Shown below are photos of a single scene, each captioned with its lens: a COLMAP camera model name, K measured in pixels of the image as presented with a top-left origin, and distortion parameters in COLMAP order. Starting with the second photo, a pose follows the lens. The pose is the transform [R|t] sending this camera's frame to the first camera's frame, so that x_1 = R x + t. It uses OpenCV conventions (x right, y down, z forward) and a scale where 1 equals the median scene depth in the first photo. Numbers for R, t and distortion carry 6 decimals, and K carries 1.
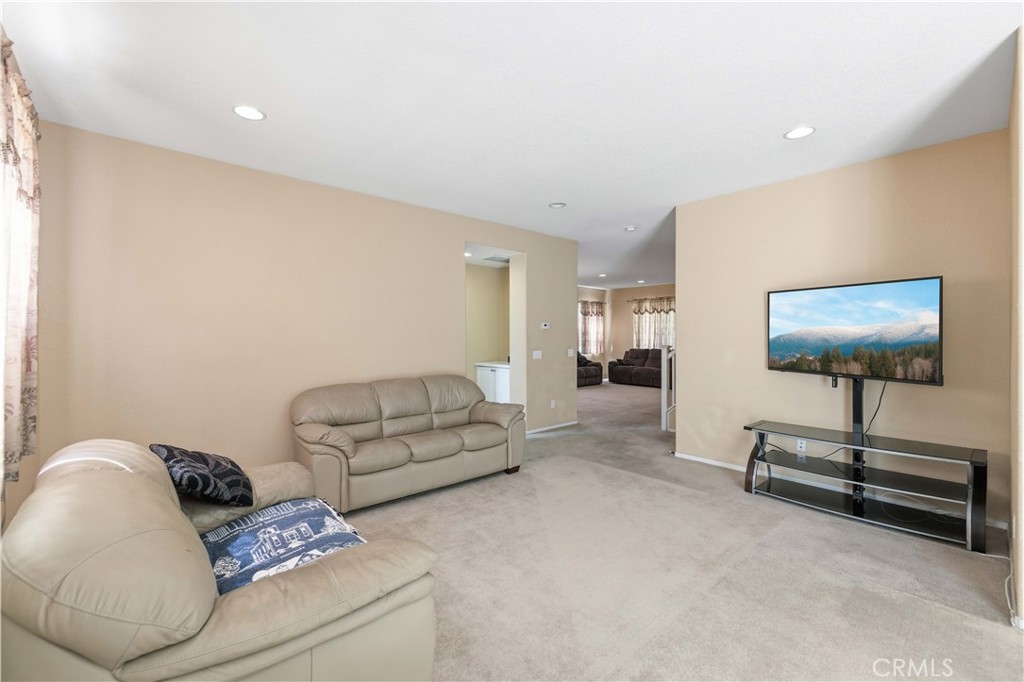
lens RADIAL K [[429.0, 0, 512.3], [0, 429.0, 335.9], [0, 0, 1]] dist [0.005935, -0.000290]
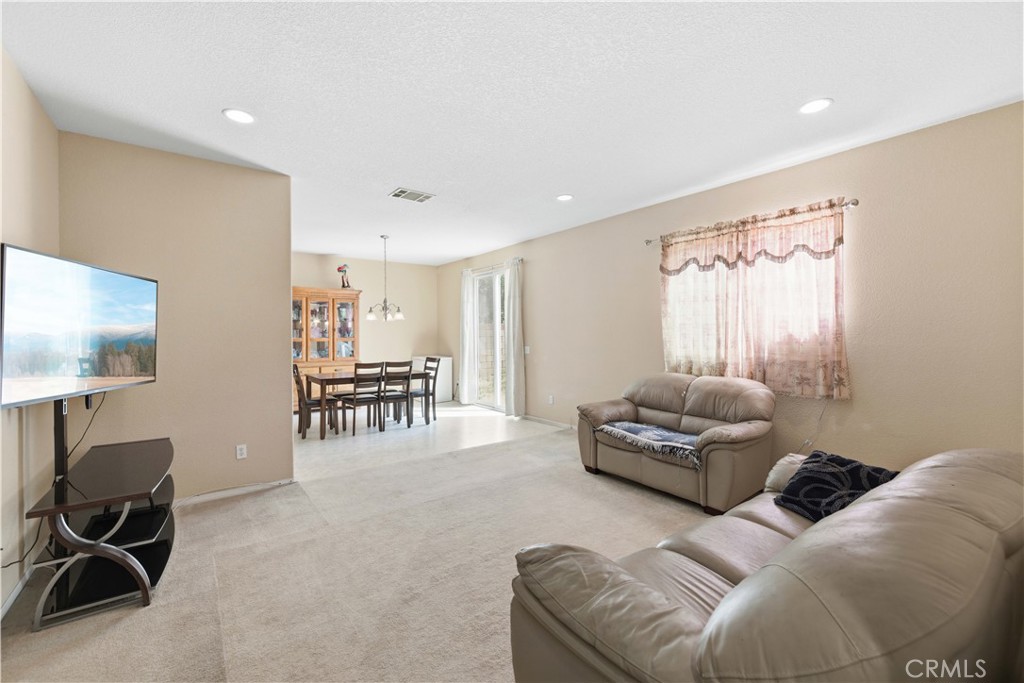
lens RADIAL K [[425.2, 0, 511.7], [0, 425.2, 334.5], [0, 0, 1]] dist [0.001305, -0.000059]
pose [[-0.995108, 0.007844, 0.098481, -0.004650], [0.008435, 0.999949, 0.005588, -0.001238], [-0.098432, 0.006392, -0.995123, 1.558884]]
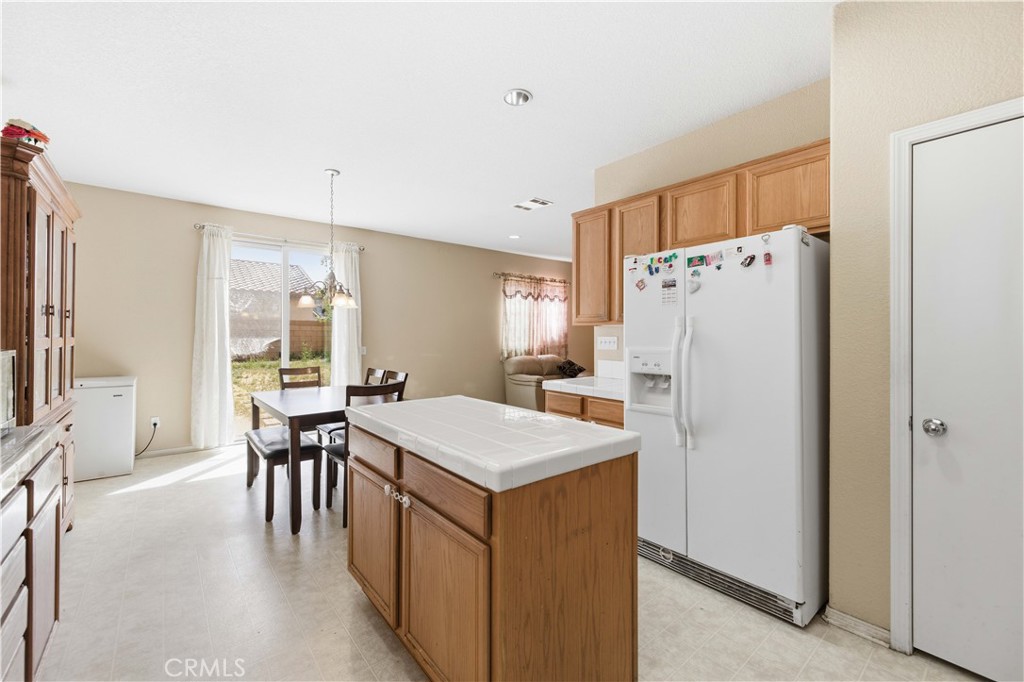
lens RADIAL K [[429.0, 0, 512.3], [0, 429.0, 335.9], [0, 0, 1]] dist [0.005935, -0.000290]
pose [[-0.038630, 0.004078, -0.999245, 1.764835], [-0.001905, 0.999990, 0.004155, 0.012174], [0.999252, 0.002064, -0.038621, 0.362495]]
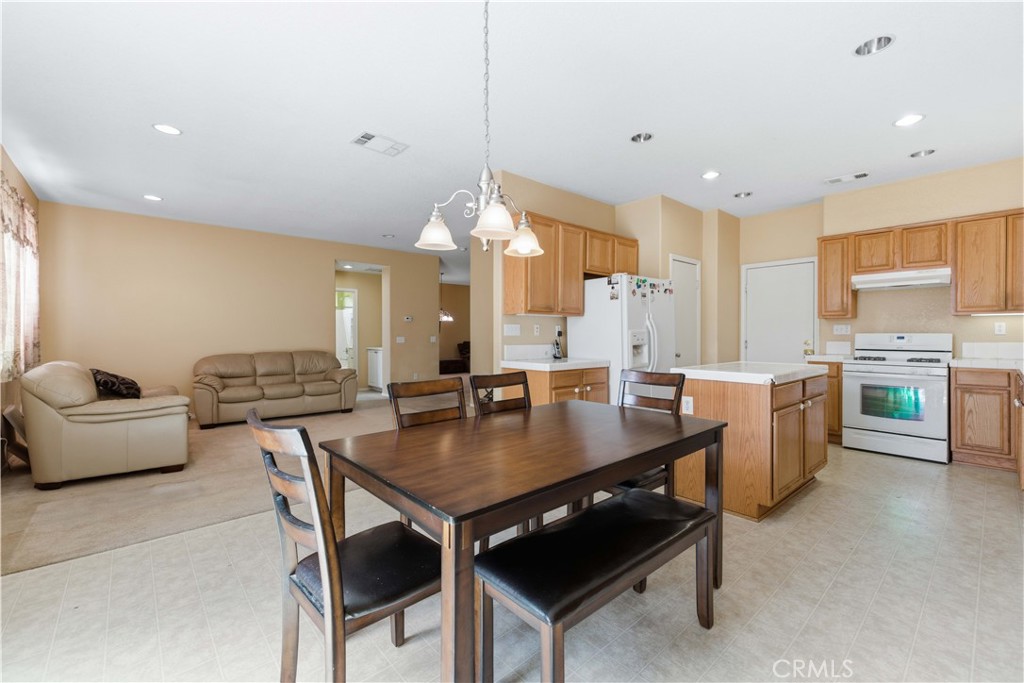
lens RADIAL K [[429.0, 0, 512.3], [0, 429.0, 336.4], [0, 0, 1]] dist [0.005935, -0.000290]
pose [[0.999972, 0.000750, -0.007455, 0.725982], [-0.000721, 0.999992, 0.003821, 0.046901], [0.007458, -0.003816, 0.999965, -0.640814]]
